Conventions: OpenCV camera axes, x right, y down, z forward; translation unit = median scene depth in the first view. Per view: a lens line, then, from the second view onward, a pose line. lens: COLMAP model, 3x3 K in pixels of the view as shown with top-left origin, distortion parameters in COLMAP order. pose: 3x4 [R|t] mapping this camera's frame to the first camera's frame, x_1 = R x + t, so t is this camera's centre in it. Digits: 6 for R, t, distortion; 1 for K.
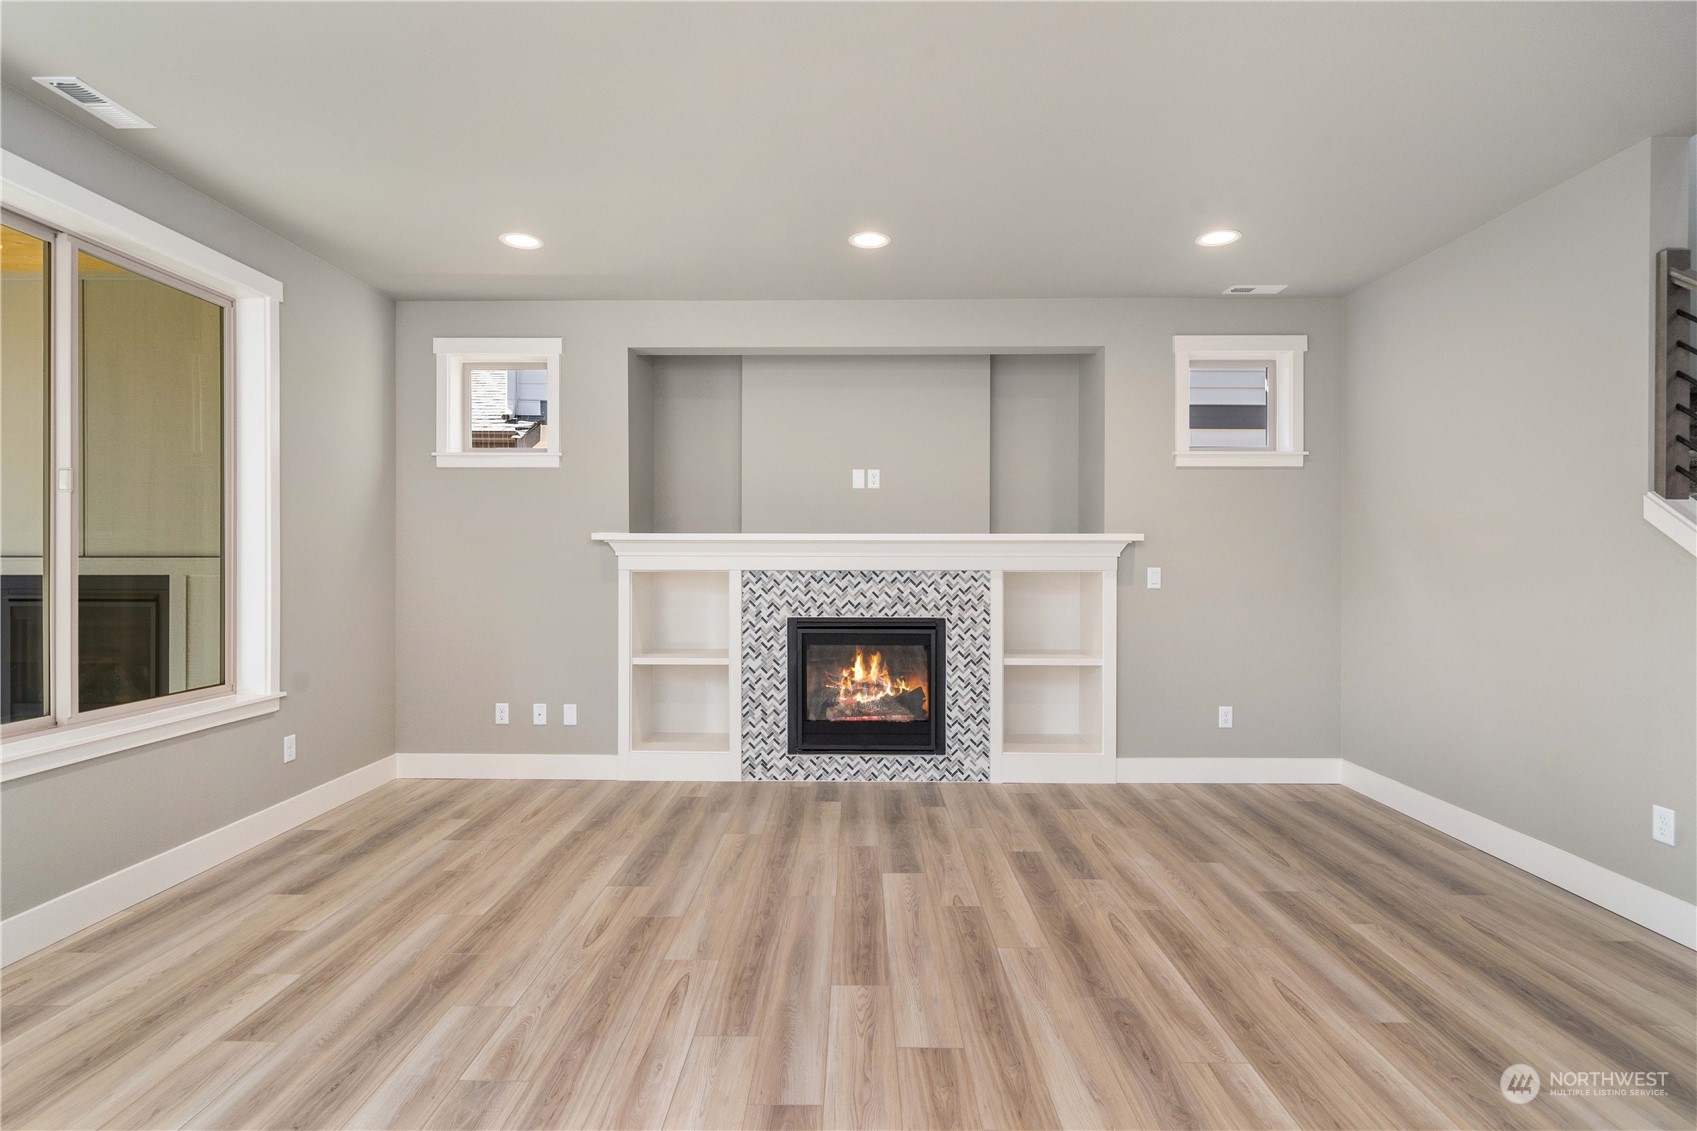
lens RADIAL K [[847.4, 0, 839.9], [0, 847.4, 563.8], [0, 0, 1]] dist [-0.003580, 0.000330]
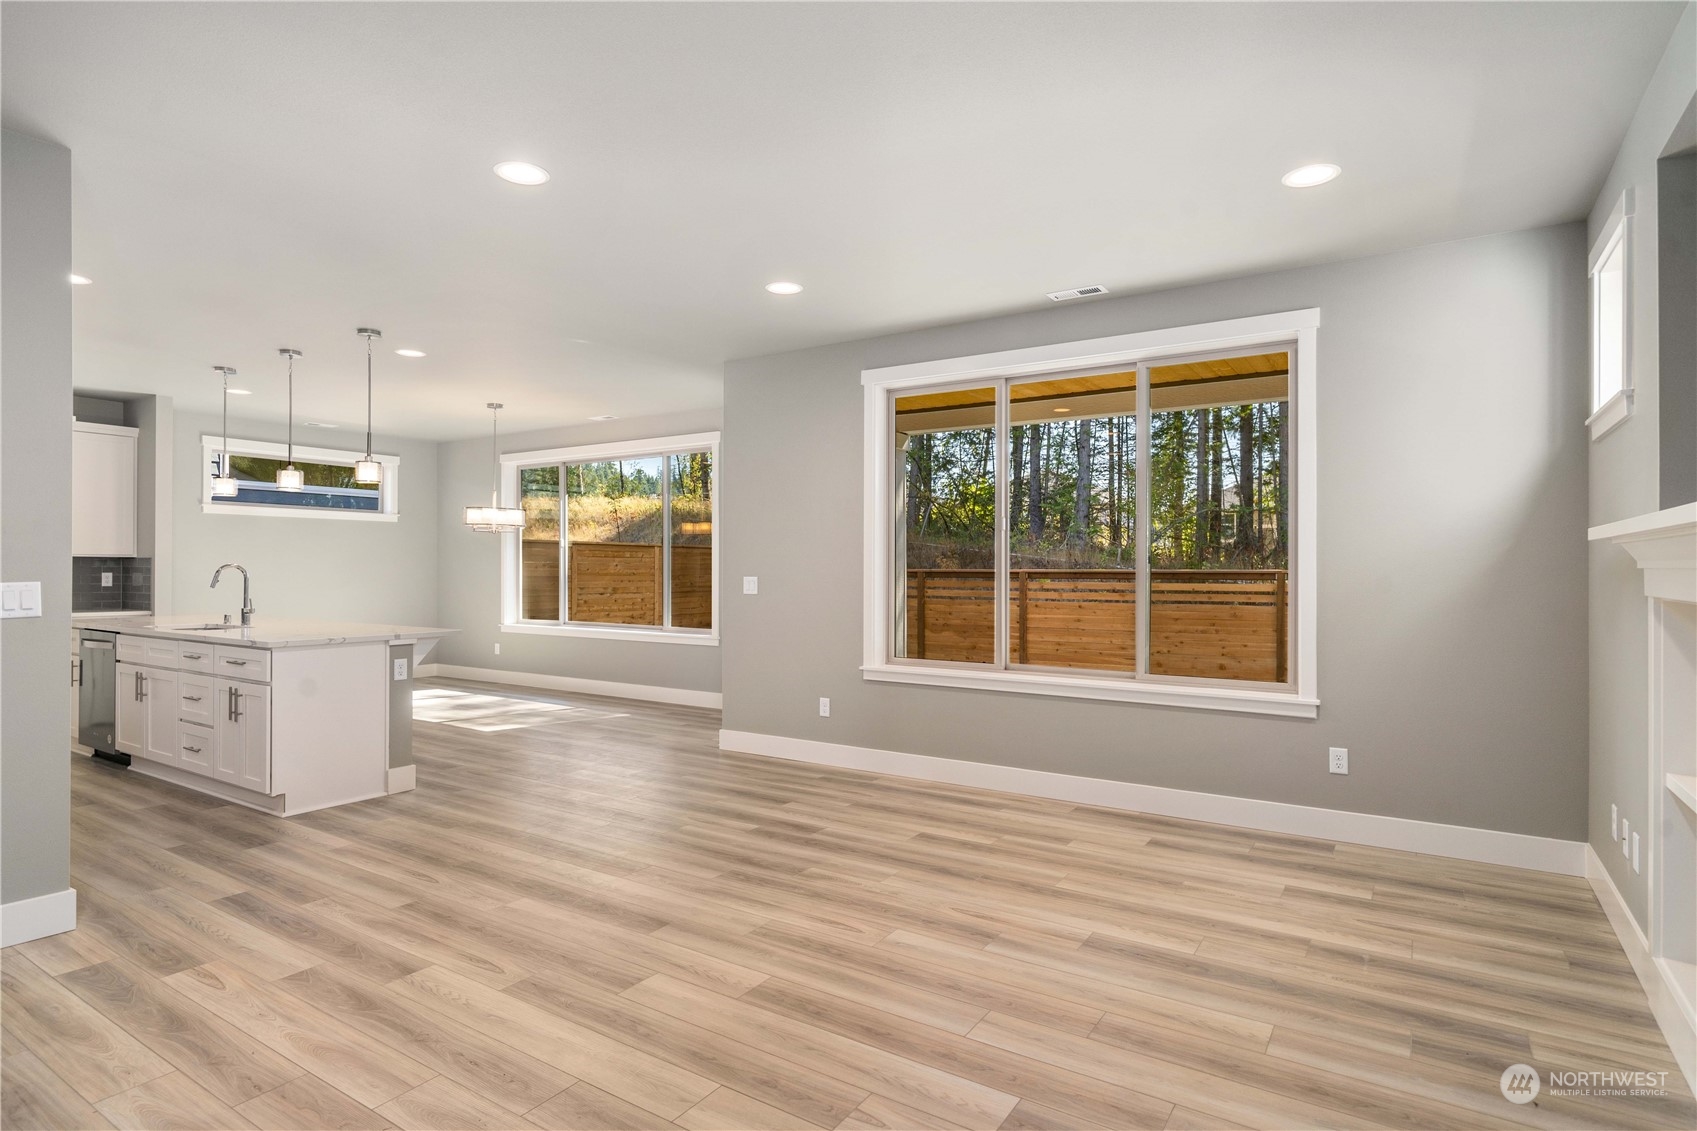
lens RADIAL K [[882.2, 0, 834.0], [0, 882.2, 561.2], [0, 0, 1]] dist [0.000021, -0.000794]
pose [[-0.539873, -0.010755, -0.841678, 0.481178], [-0.008774, 0.999936, -0.007150, -0.005748], [0.841701, 0.003525, -0.539933, 0.908146]]
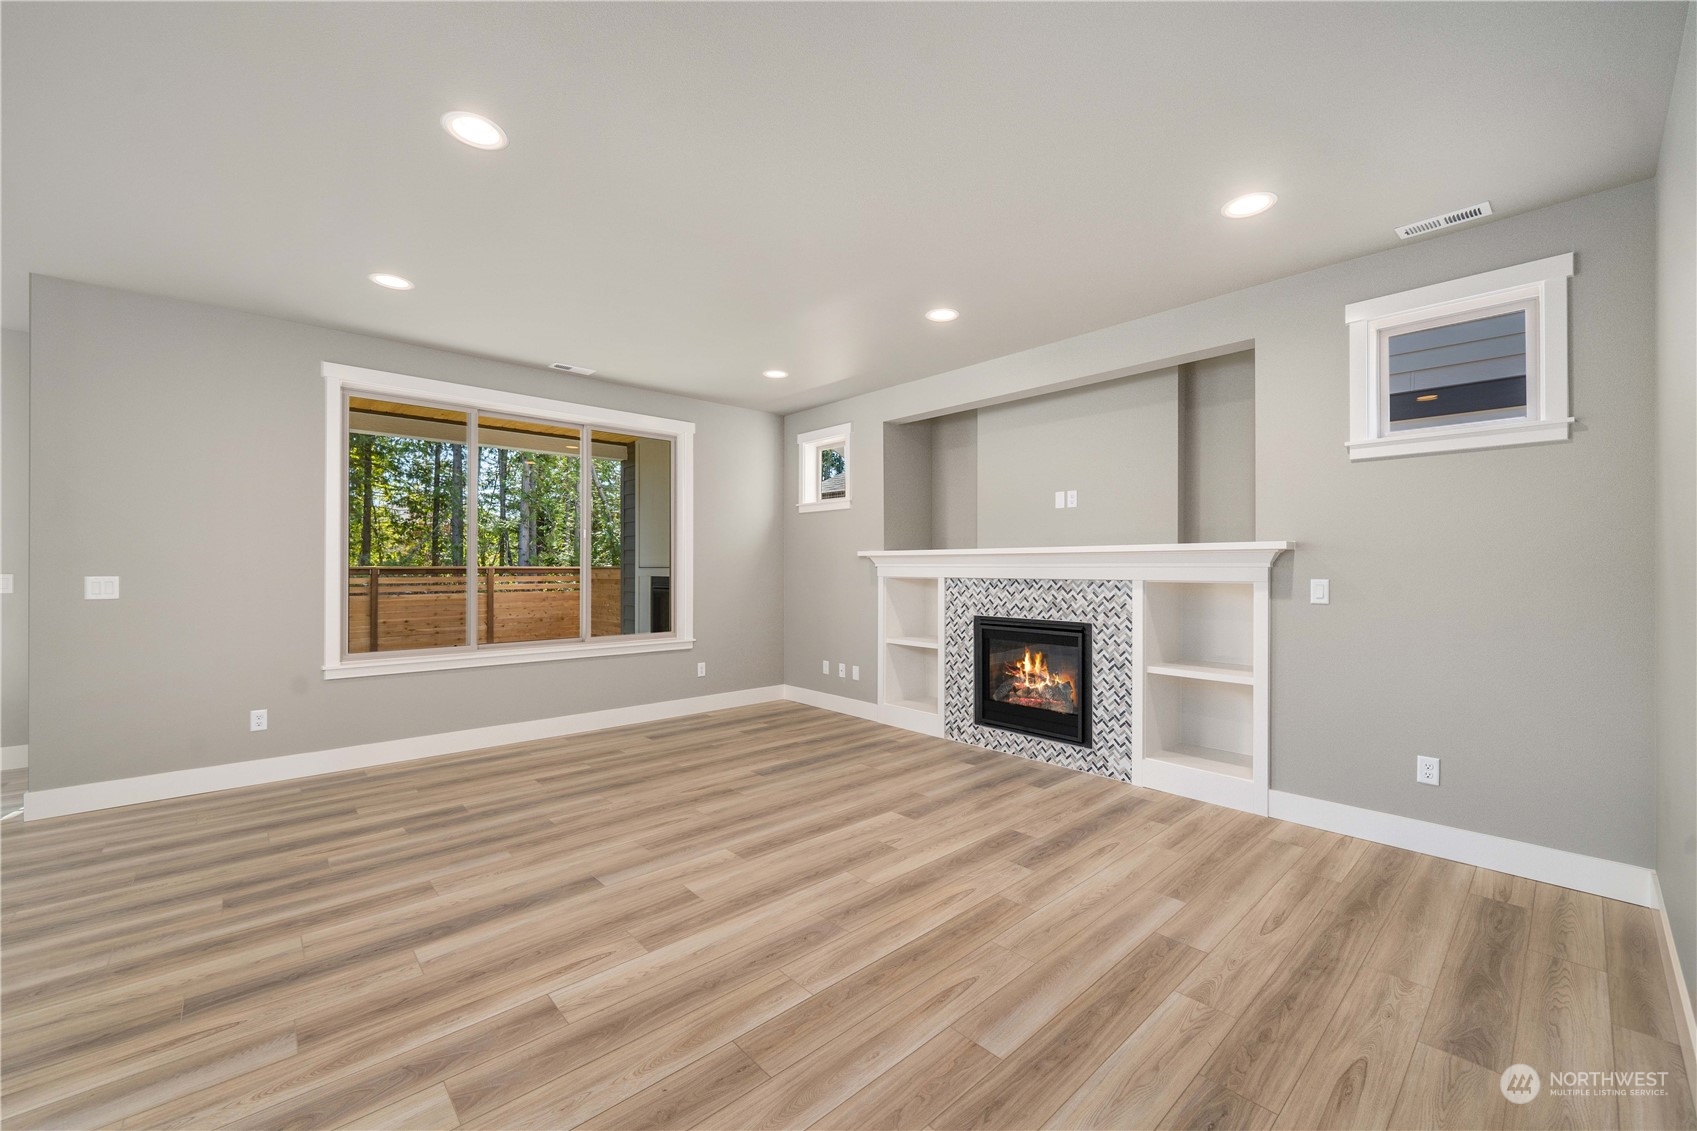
lens RADIAL K [[671.7, 0, 838.9], [0, 671.7, 570.5], [0, 0, 1]] dist [-0.006105, -0.000650]
pose [[0.679496, 0.002591, -0.733674, 0.554931], [-0.006230, 0.999978, -0.002239, -0.000012], [0.733652, 0.006093, 0.679498, 0.180150]]
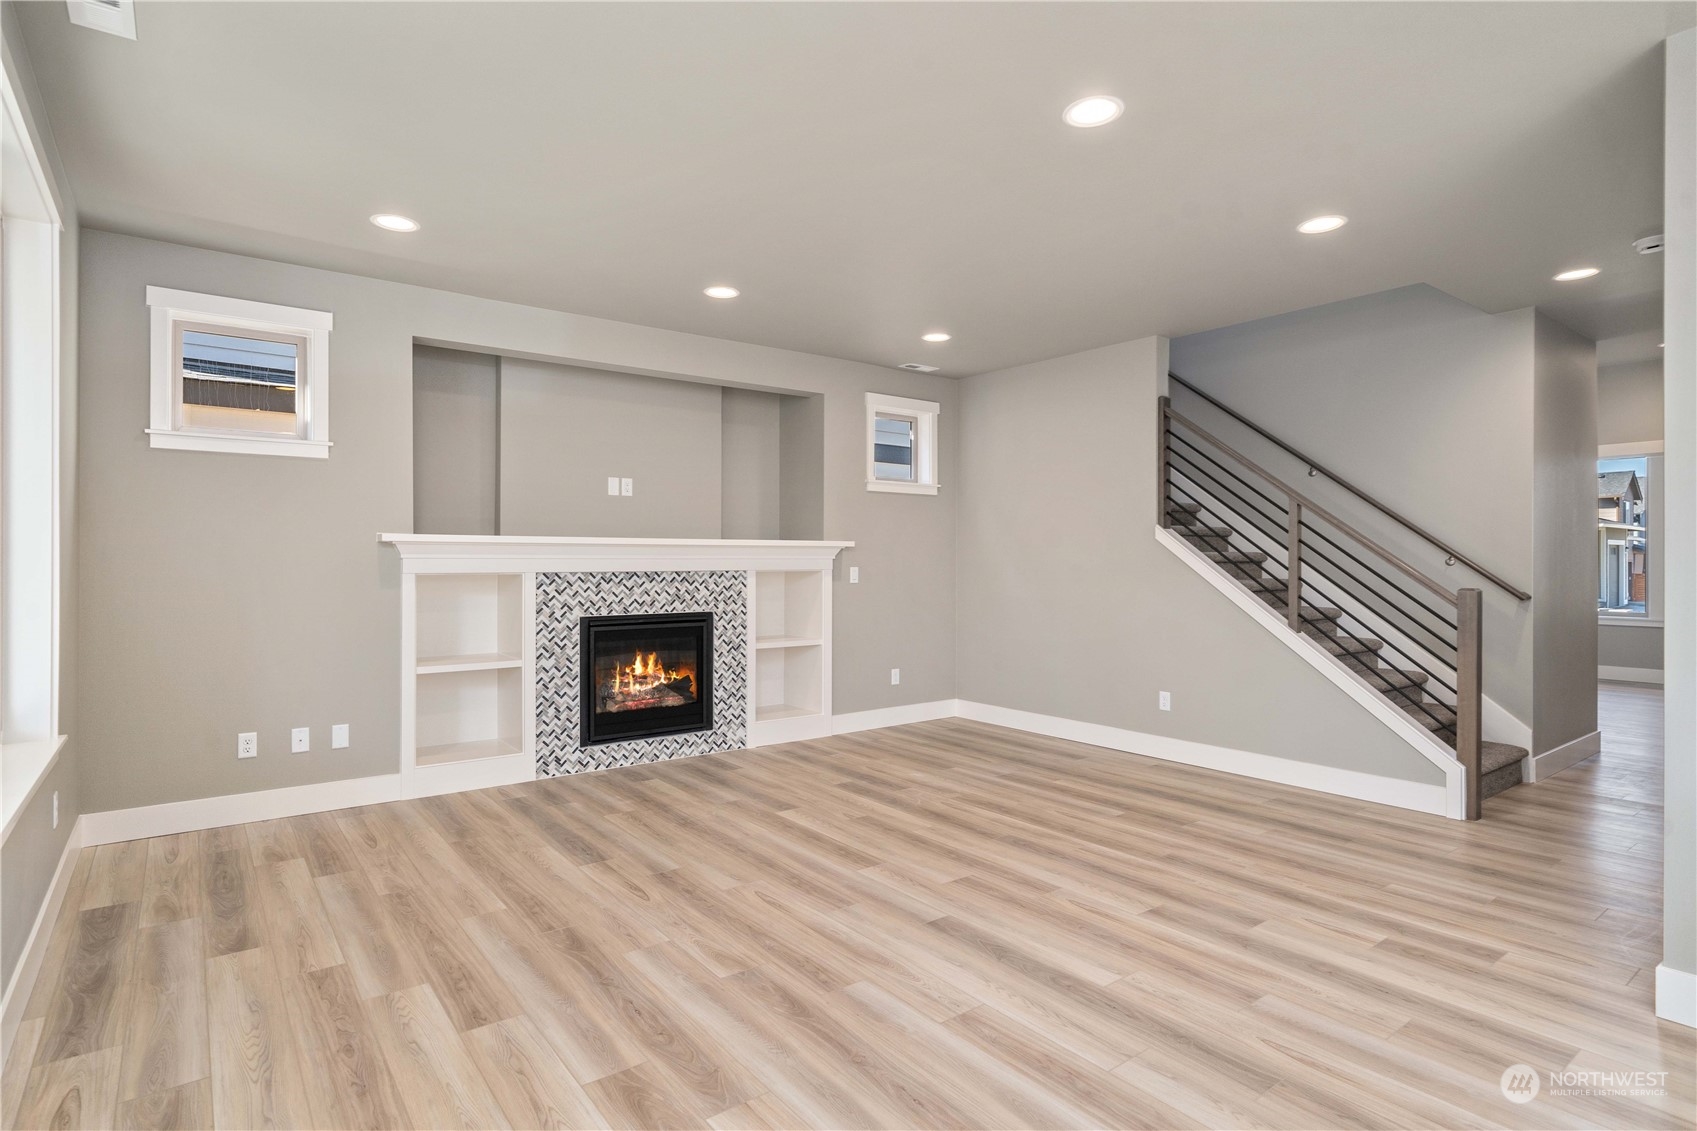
lens RADIAL K [[882.2, 0, 846.7], [0, 882.2, 561.4], [0, 0, 1]] dist [0.000021, -0.000794]
pose [[0.783617, -0.002683, 0.621238, -0.500067], [0.005197, 0.999984, -0.002237, -0.001393], [-0.621222, 0.004981, 0.783619, -0.064431]]
